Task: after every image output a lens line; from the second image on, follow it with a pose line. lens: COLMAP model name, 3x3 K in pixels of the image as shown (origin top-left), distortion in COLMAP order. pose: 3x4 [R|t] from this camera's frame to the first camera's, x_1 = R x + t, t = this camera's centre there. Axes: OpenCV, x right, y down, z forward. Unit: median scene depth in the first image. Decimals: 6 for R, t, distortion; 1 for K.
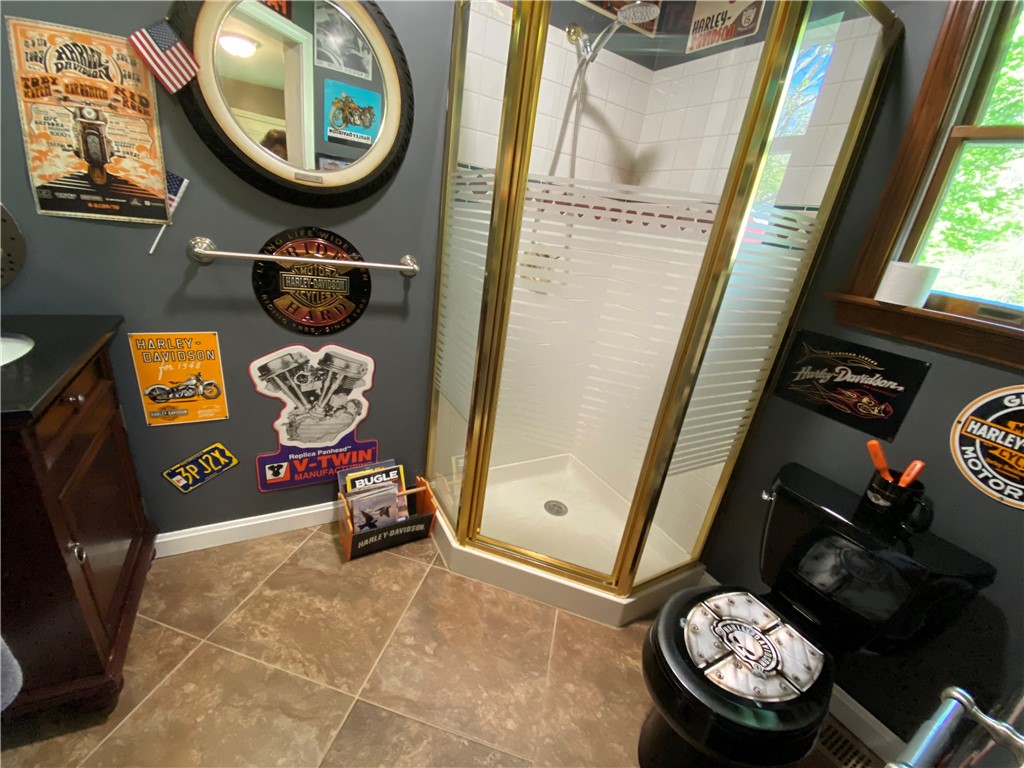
lens RADIAL K [[421.0, 0, 510.0], [0, 421.0, 382.0], [0, 0, 1]] dist [0.000169, -0.000024]
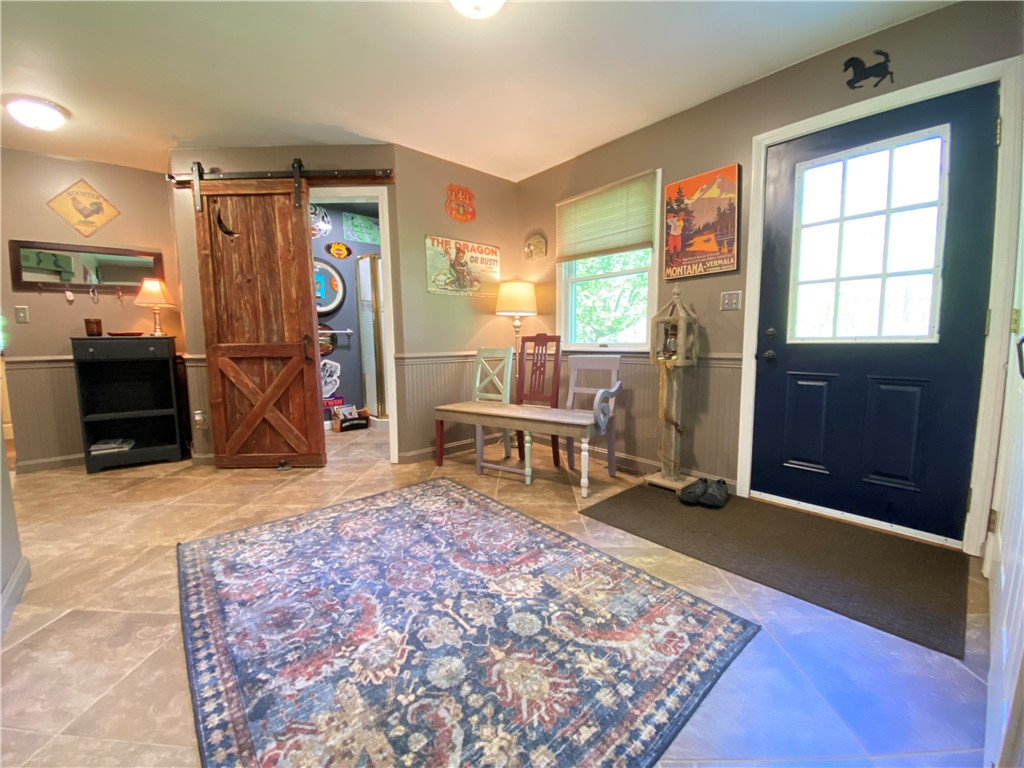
lens RADIAL K [[421.0, 0, 515.8], [0, 421.0, 382.5], [0, 0, 1]] dist [0.000169, -0.000024]
pose [[0.966551, -0.169163, 0.192777, 0.275014], [0.210630, 0.952417, -0.220312, 0.976611], [-0.146335, 0.253547, 0.956190, -1.966183]]
